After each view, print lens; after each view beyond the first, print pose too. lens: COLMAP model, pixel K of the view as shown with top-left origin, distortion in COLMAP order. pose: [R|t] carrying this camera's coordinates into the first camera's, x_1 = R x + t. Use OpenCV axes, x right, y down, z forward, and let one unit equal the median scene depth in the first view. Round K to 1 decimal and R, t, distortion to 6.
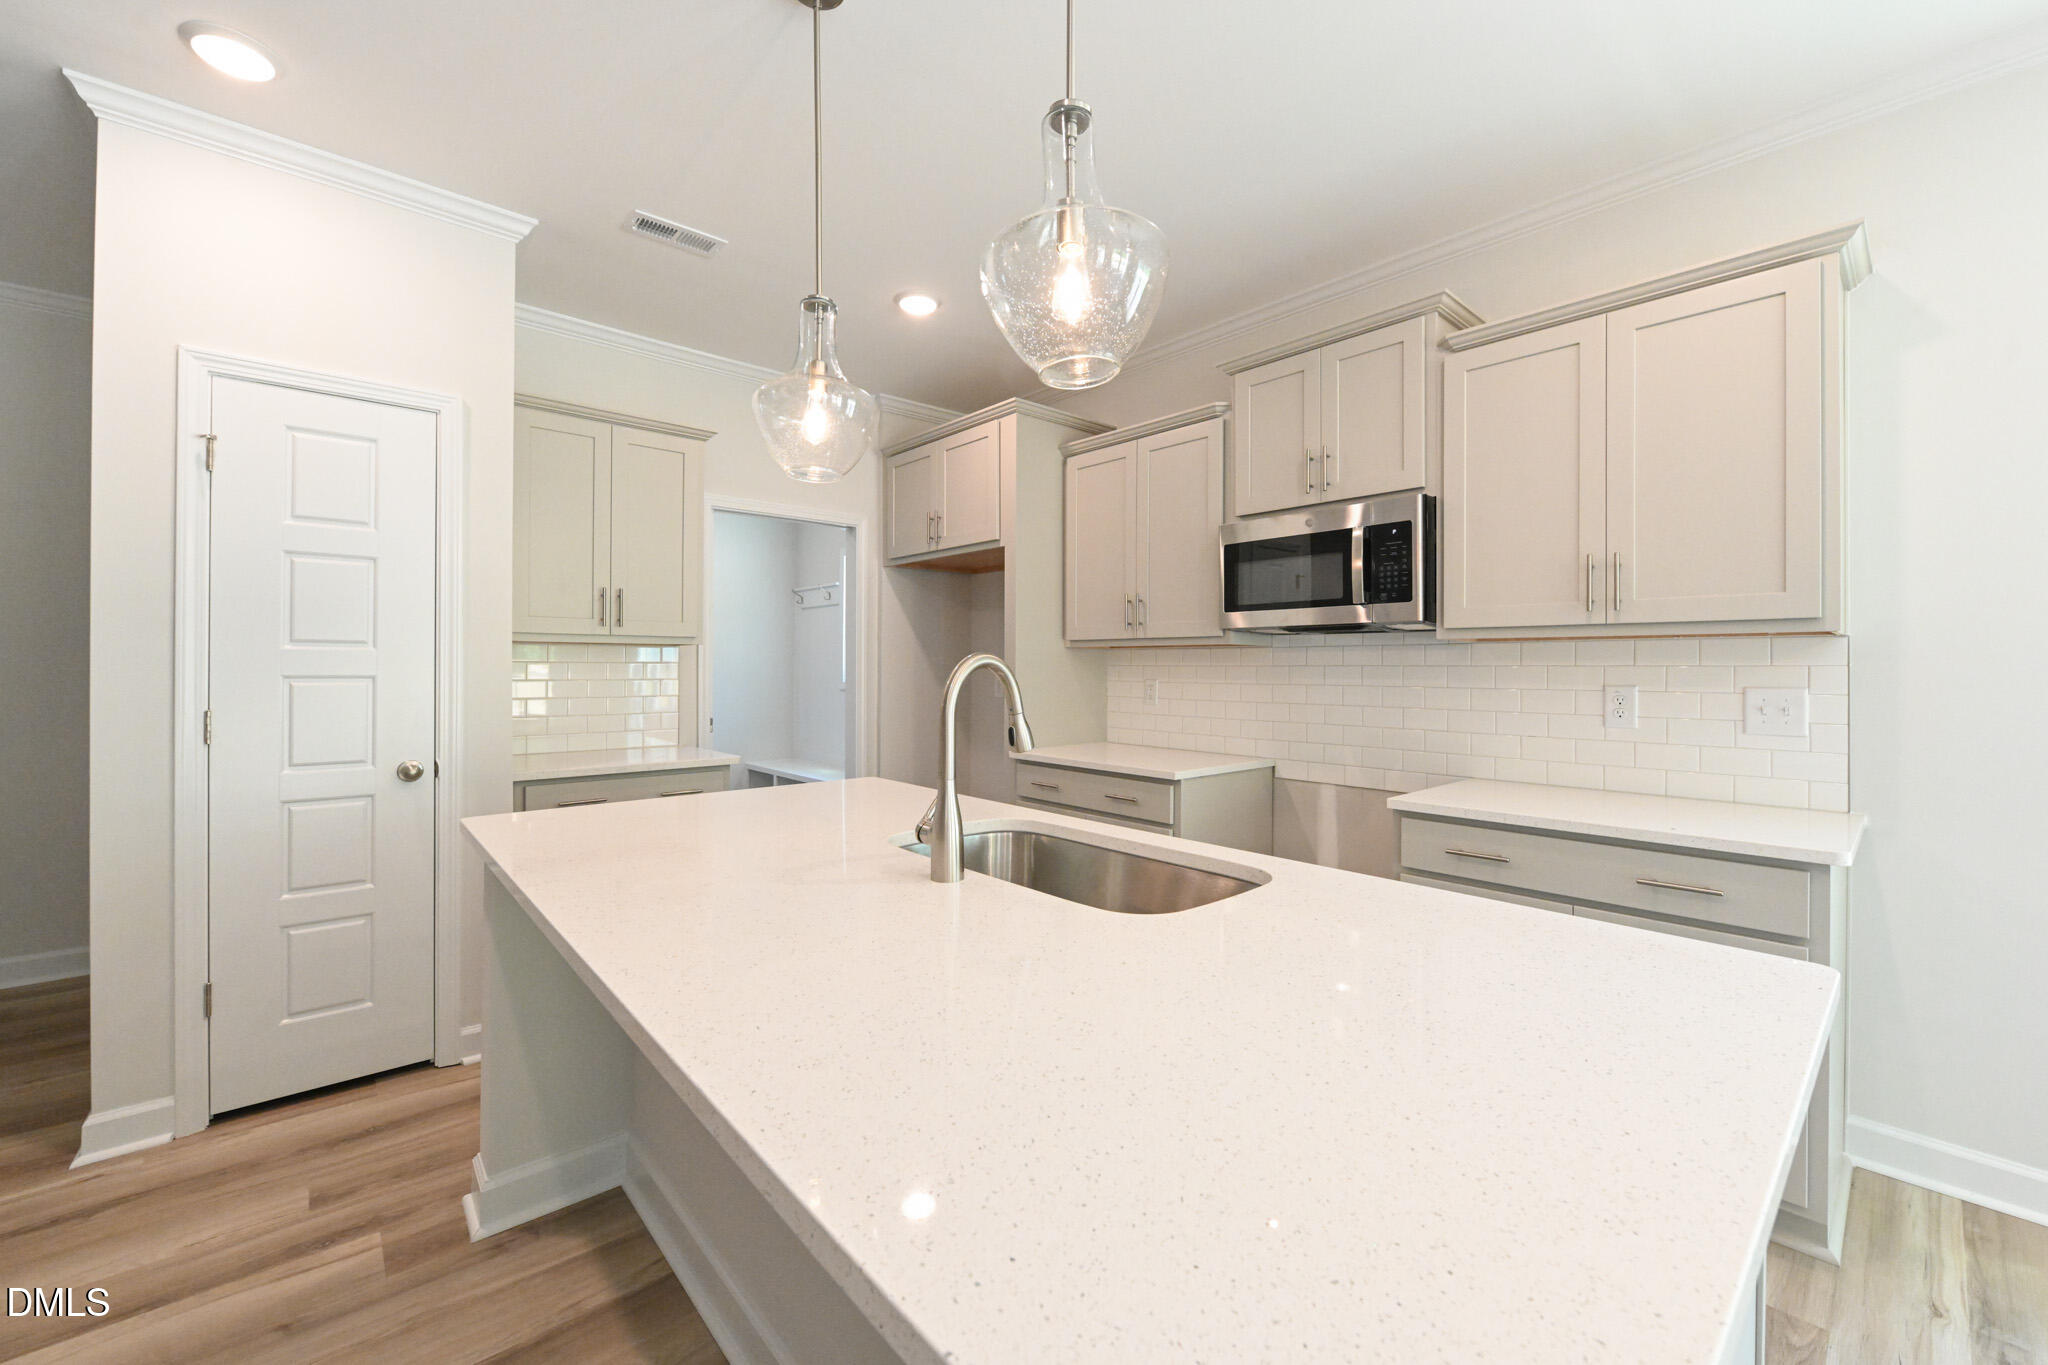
lens RADIAL K [[808.4, 0, 1026.7], [0, 808.4, 669.0], [0, 0, 1]] dist [-0.008163, -0.000685]
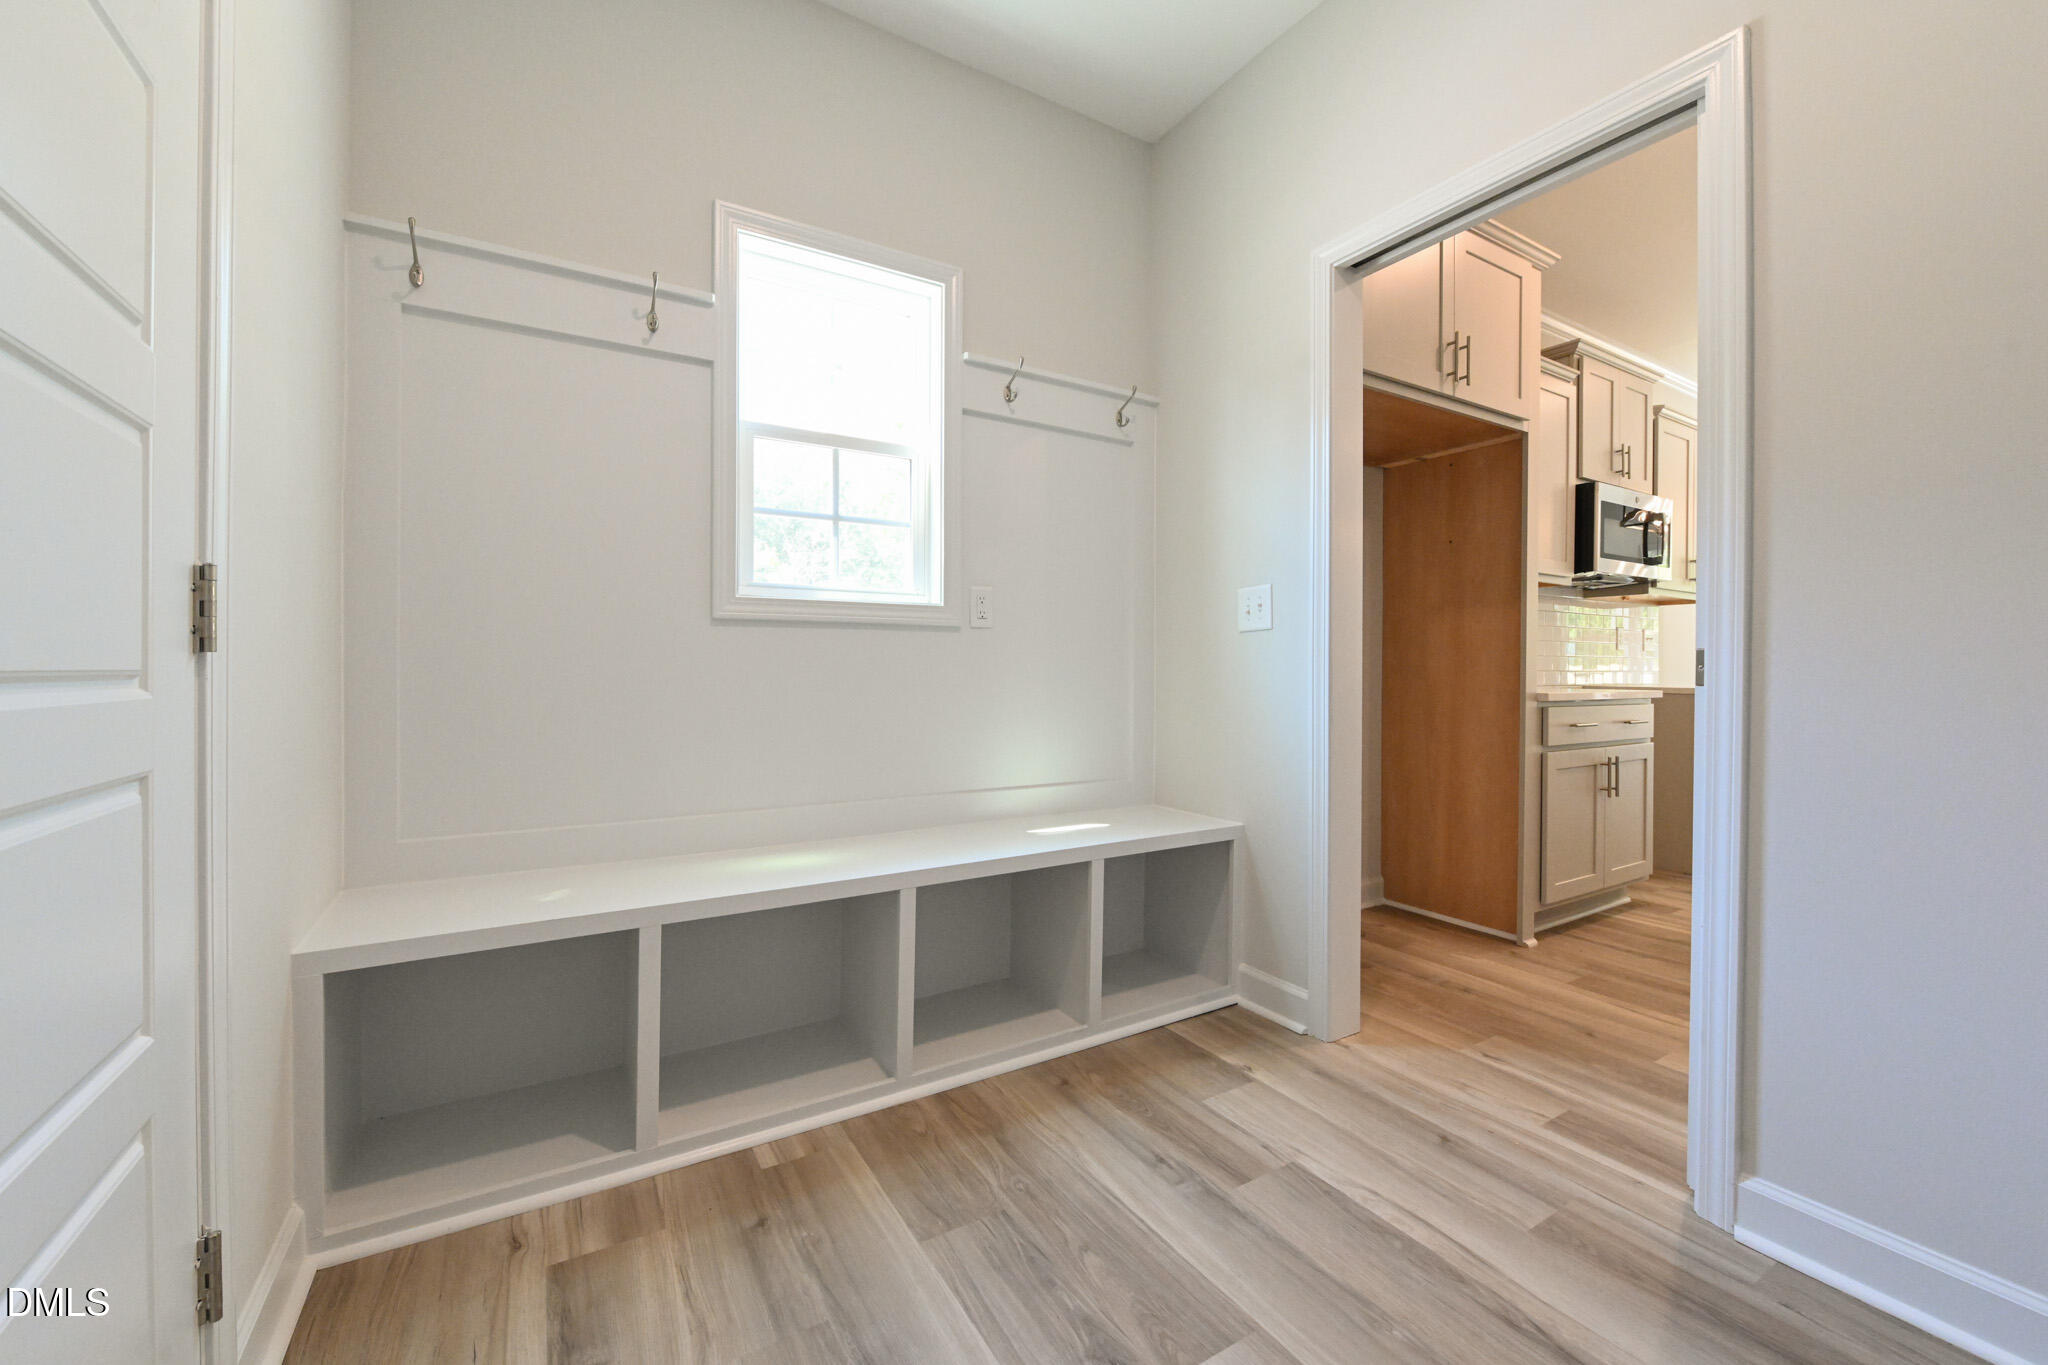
lens RADIAL K [[808.4, 0, 1026.7], [0, 808.4, 669.0], [0, 0, 1]] dist [-0.008163, -0.000685]
pose [[0.179320, -0.004902, 0.983779, -1.172862], [0.000454, 0.999988, 0.004901, 0.097251], [-0.983791, -0.000432, 0.179320, 1.777486]]
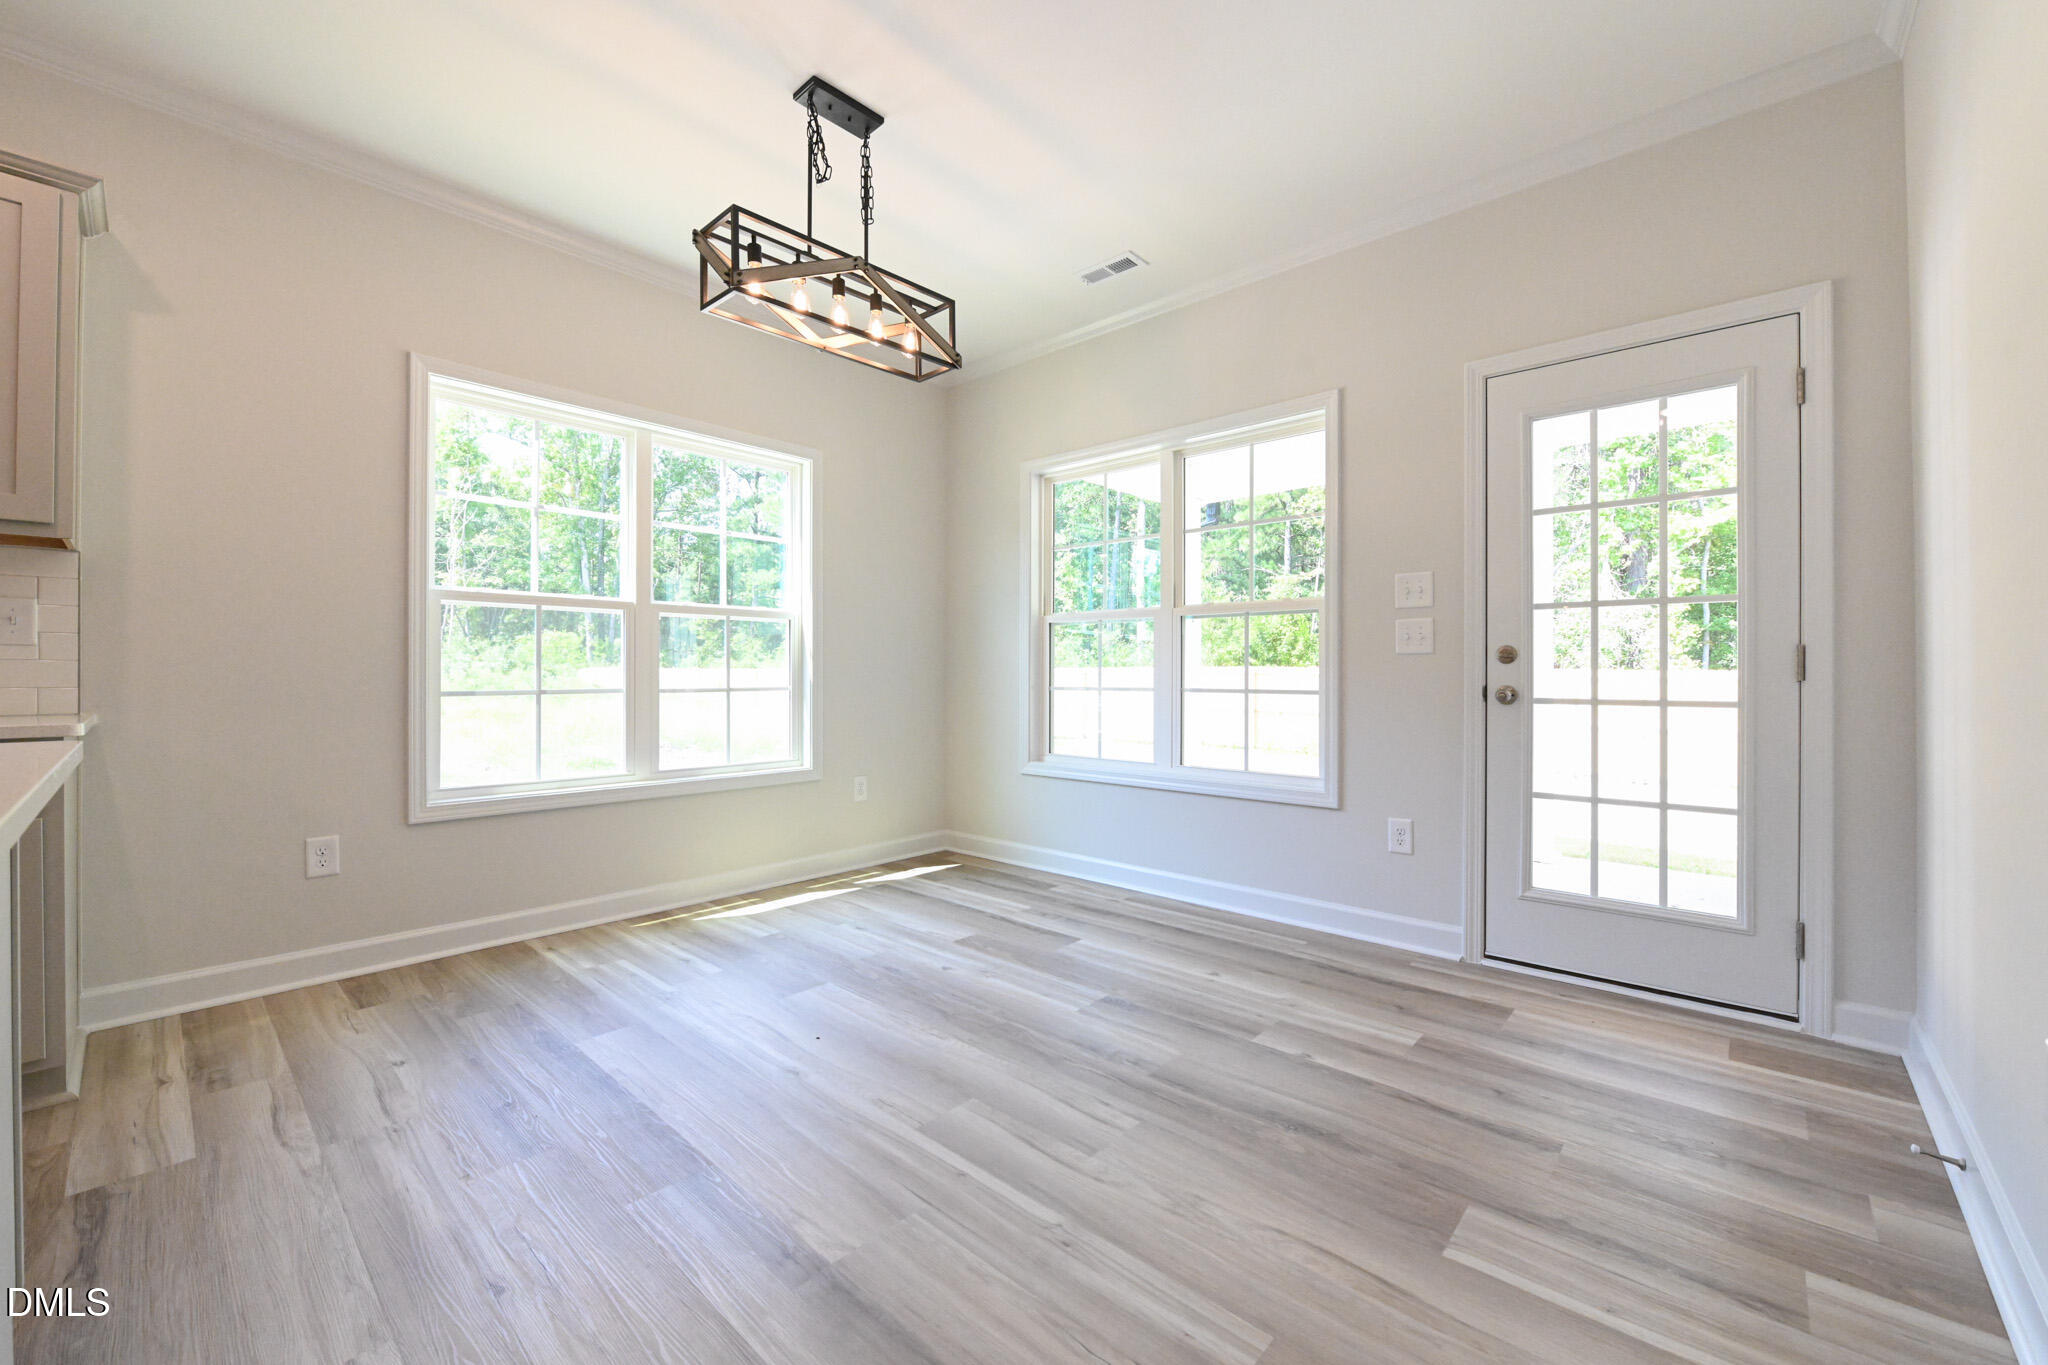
lens RADIAL K [[808.4, 0, 1026.7], [0, 808.4, 669.0], [0, 0, 1]] dist [-0.008163, -0.000685]
pose [[-0.105850, 0.006959, 0.994358, -0.142342], [0.001446, 0.999976, -0.006844, 0.098101], [-0.994381, 0.000713, -0.105858, -0.125880]]
